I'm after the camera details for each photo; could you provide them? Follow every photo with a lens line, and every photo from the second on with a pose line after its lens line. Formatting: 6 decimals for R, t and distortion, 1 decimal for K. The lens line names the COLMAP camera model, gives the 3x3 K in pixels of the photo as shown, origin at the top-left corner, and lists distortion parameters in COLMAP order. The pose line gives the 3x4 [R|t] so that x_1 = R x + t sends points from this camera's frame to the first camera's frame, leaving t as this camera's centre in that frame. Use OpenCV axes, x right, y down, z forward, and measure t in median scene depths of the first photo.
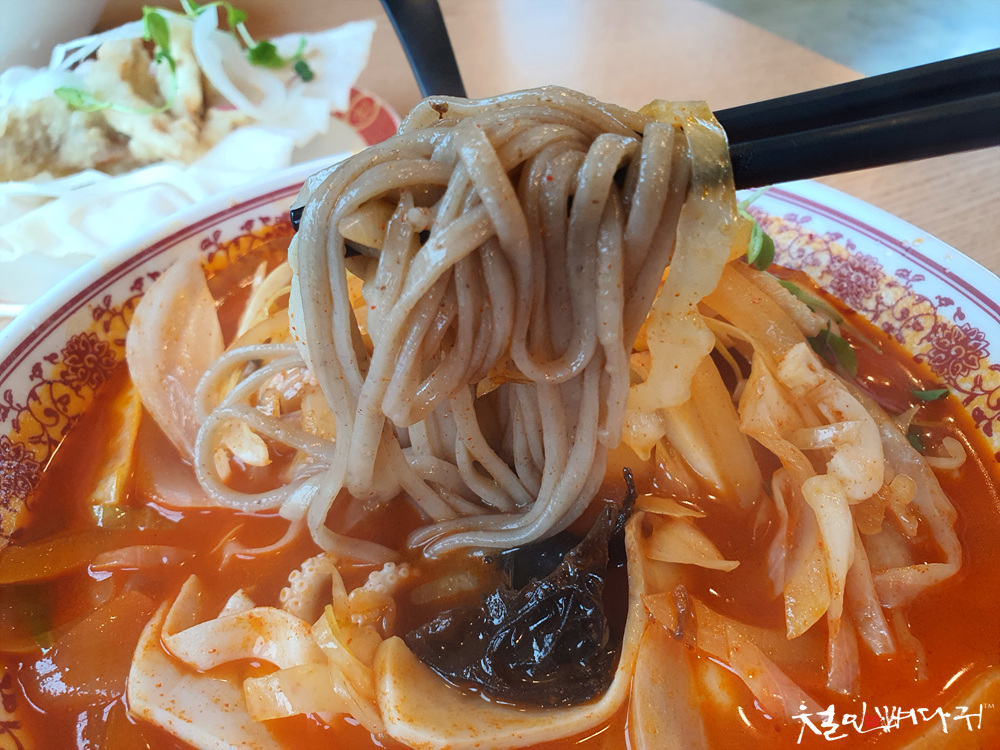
lens RADIAL K [[804.7, 0, 505.1], [0, 804.7, 380.3], [0, 0, 1]] dist [-0.083322, 0.103237]
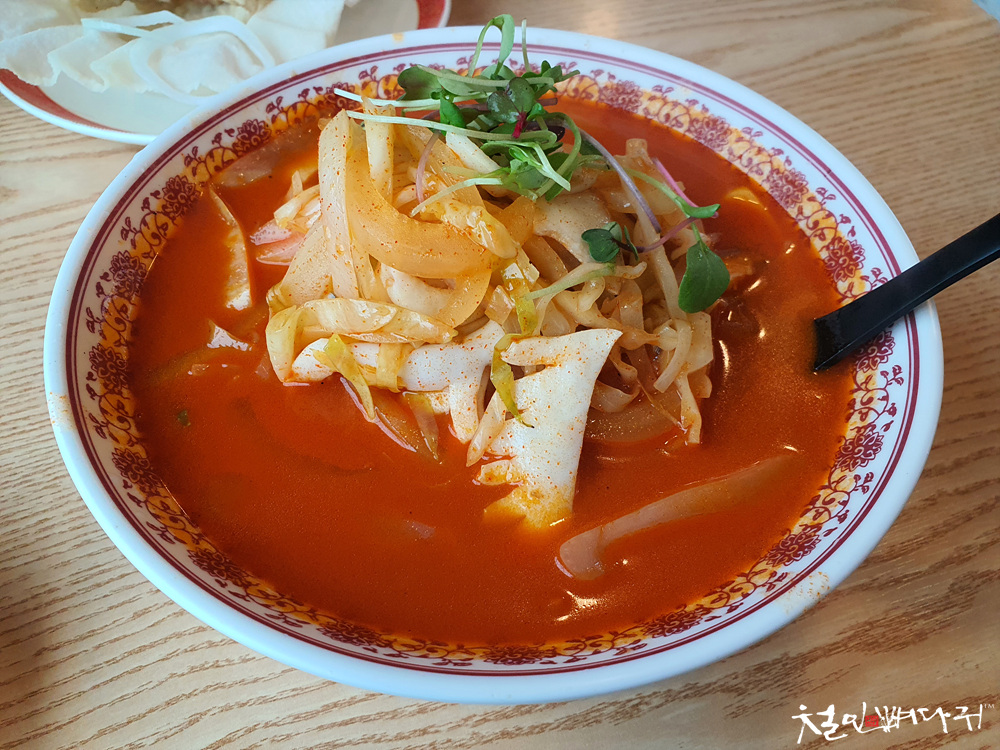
lens RADIAL K [[804.7, 0, 494.3], [0, 804.7, 388.1], [0, 0, 1]] dist [-0.083322, 0.103237]
pose [[0.991783, 0.116687, -0.052443, 0.100030], [-0.102251, 0.969396, 0.223196, -0.062920], [0.076882, -0.216000, 0.973362, -0.314860]]
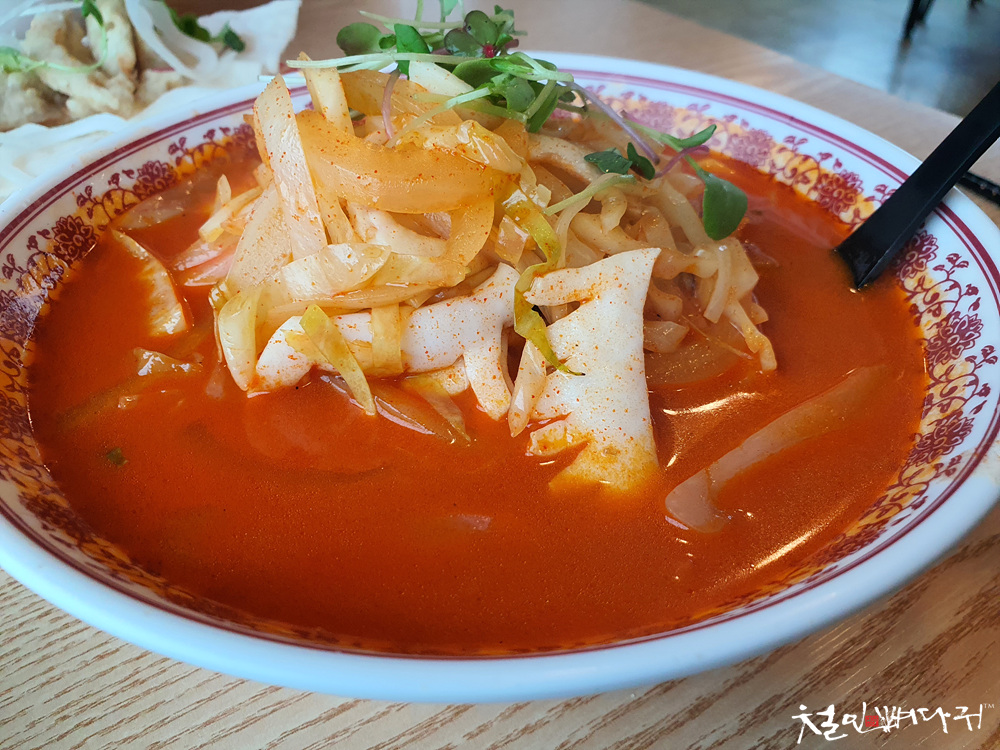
lens RADIAL K [[804.7, 0, 494.5], [0, 804.7, 393.8], [0, 0, 1]] dist [-0.083322, 0.103237]
pose [[0.994050, -0.069730, 0.083677, -0.056226], [0.071560, 0.997254, -0.019070, 0.236159], [-0.082117, 0.024945, 0.996310, -0.123309]]
